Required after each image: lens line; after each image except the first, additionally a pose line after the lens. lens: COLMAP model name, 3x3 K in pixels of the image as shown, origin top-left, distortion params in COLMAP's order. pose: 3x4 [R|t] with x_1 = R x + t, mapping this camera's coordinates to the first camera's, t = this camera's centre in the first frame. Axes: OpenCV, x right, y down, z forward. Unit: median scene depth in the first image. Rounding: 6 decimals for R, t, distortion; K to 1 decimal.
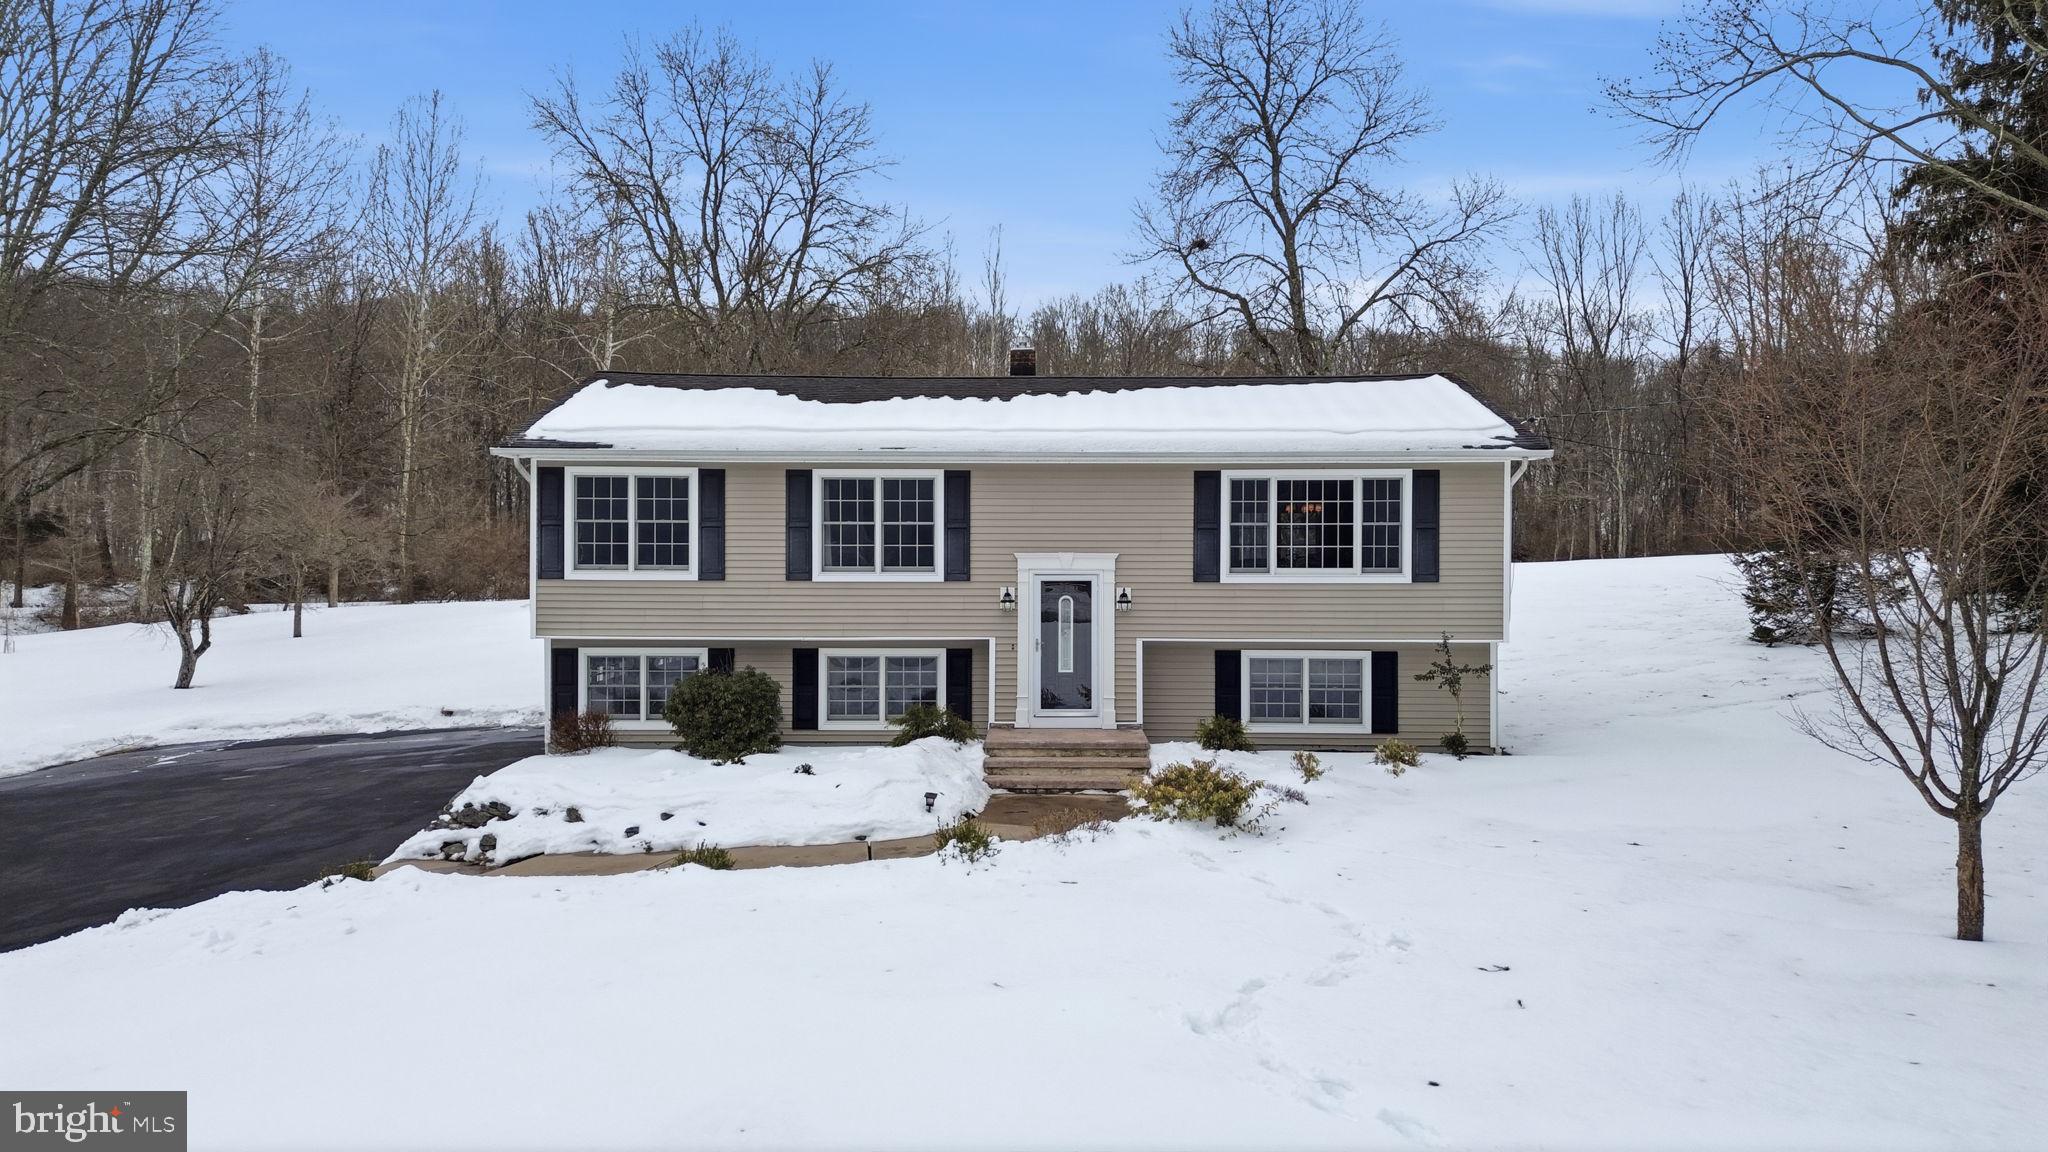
lens RADIAL K [[1450.2, 0, 1019.6], [0, 1450.2, 576.6], [0, 0, 1]] dist [0.111776, -0.127183]
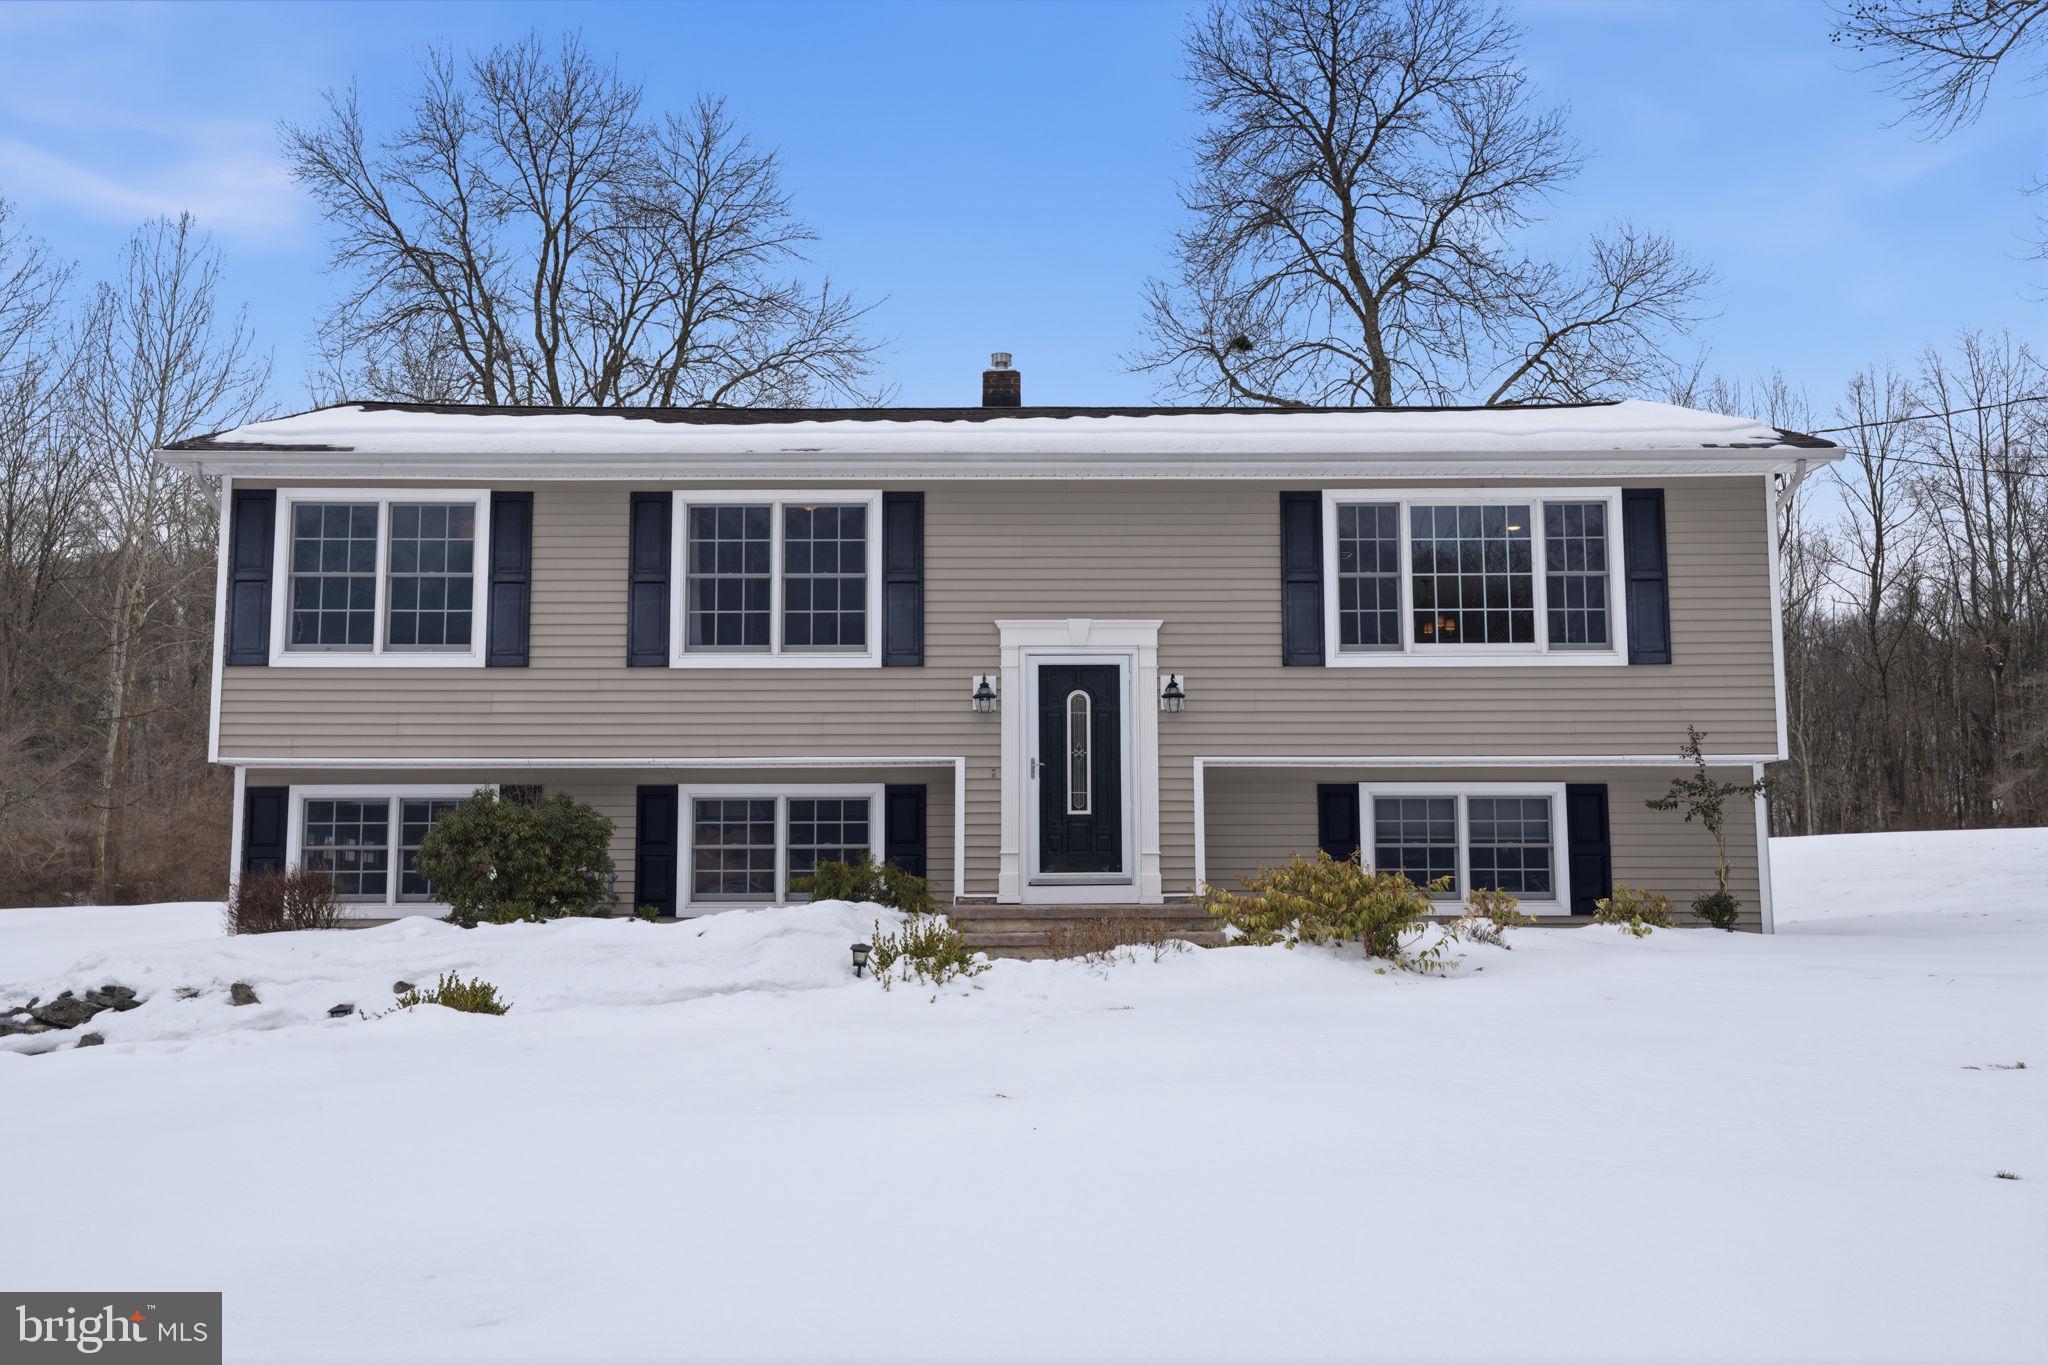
lens RADIAL K [[1963.9, 0, 1016.0], [0, 1963.9, 676.6], [0, 0, 1]] dist [0.006196, 0.233717]
pose [[0.999778, -0.003090, 0.020864, -0.012203], [0.005759, 0.991612, -0.129123, 0.116028], [-0.020291, 0.129214, 0.991409, 0.166147]]
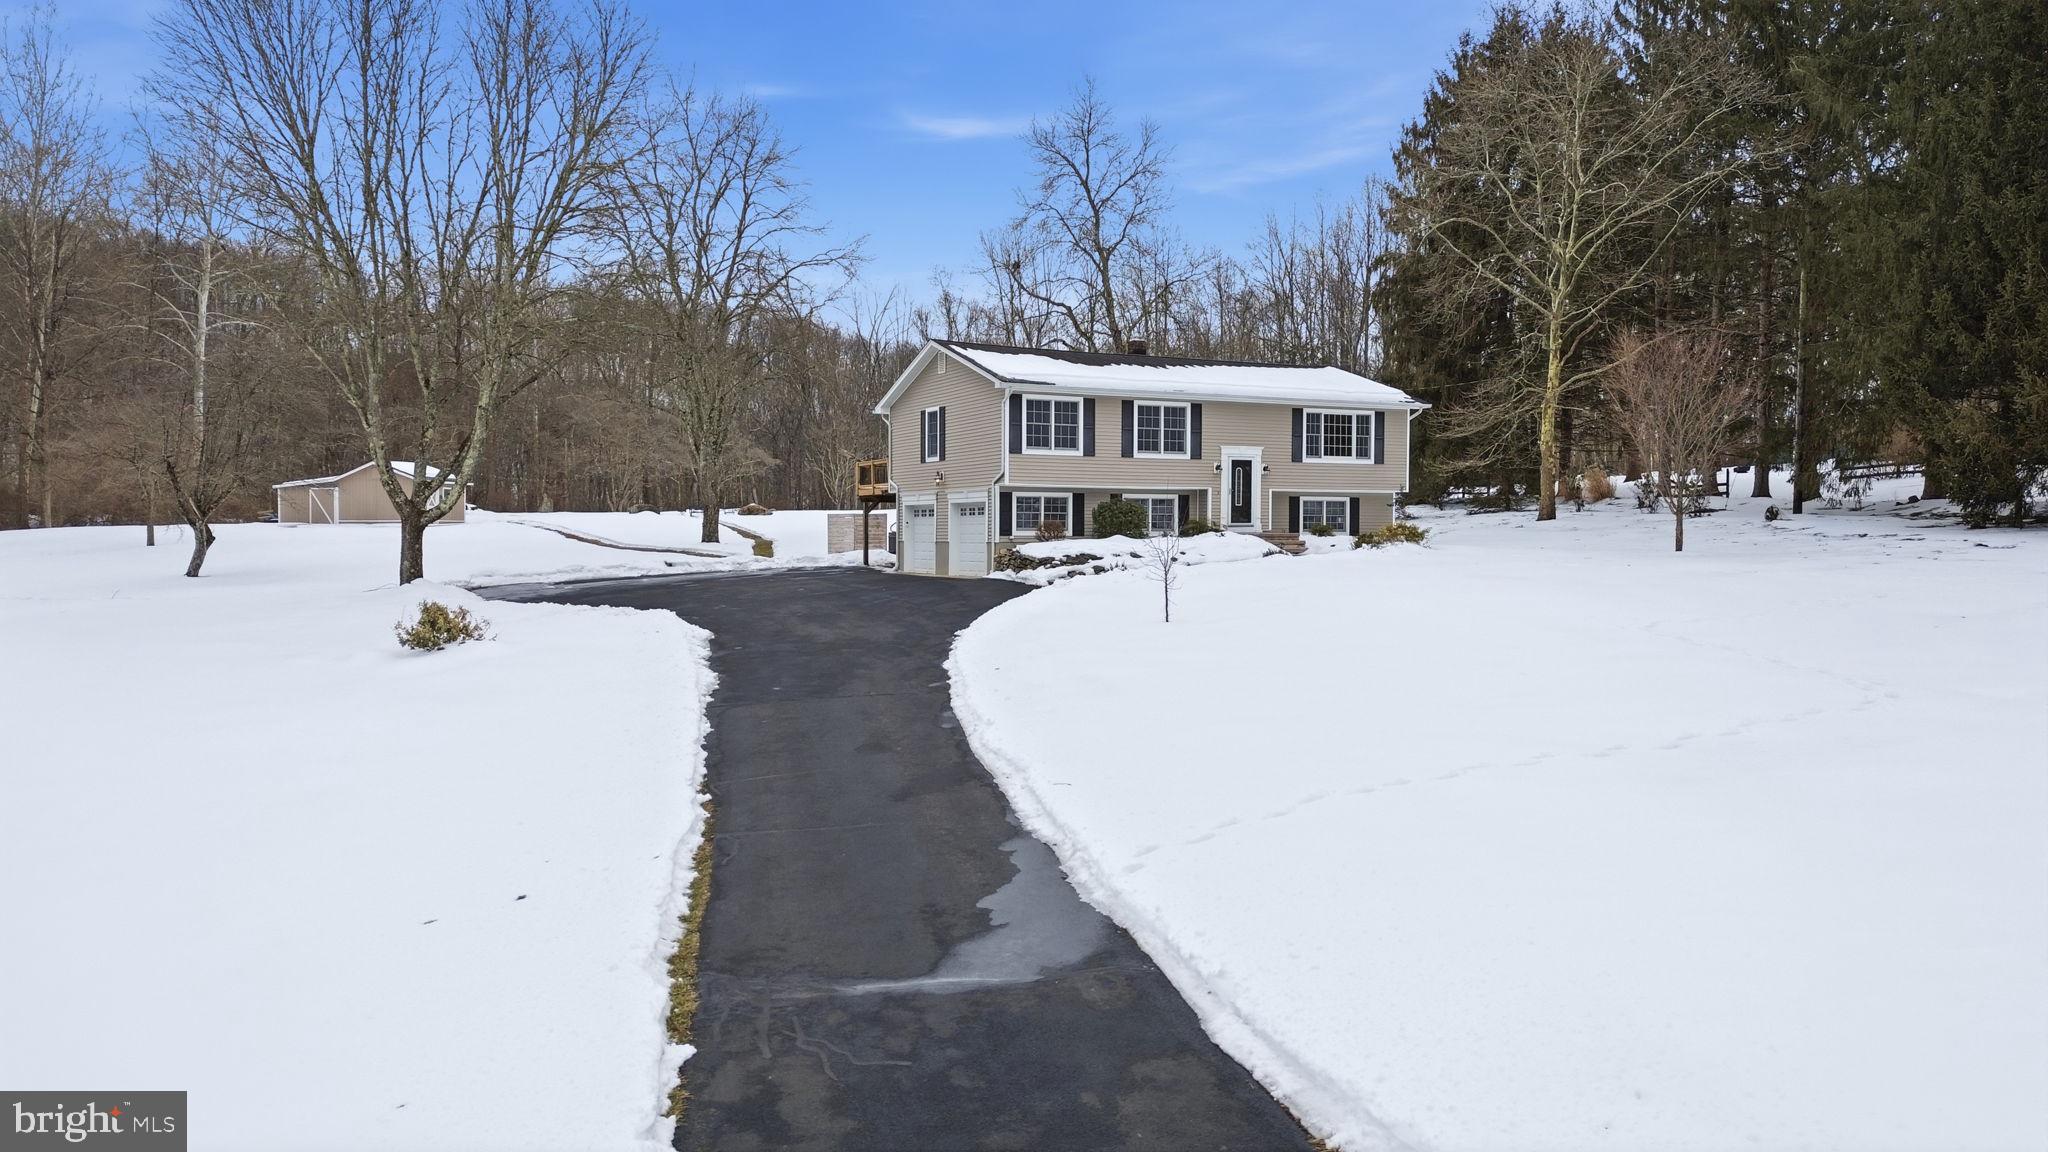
lens RADIAL K [[1450.2, 0, 1019.6], [0, 1450.2, 576.6], [0, 0, 1]] dist [0.111776, -0.127183]
pose [[0.886950, -0.014264, 0.461646, -1.185887], [0.006111, 0.999798, 0.019150, 0.125287], [-0.461825, -0.014164, 0.886858, -0.668900]]
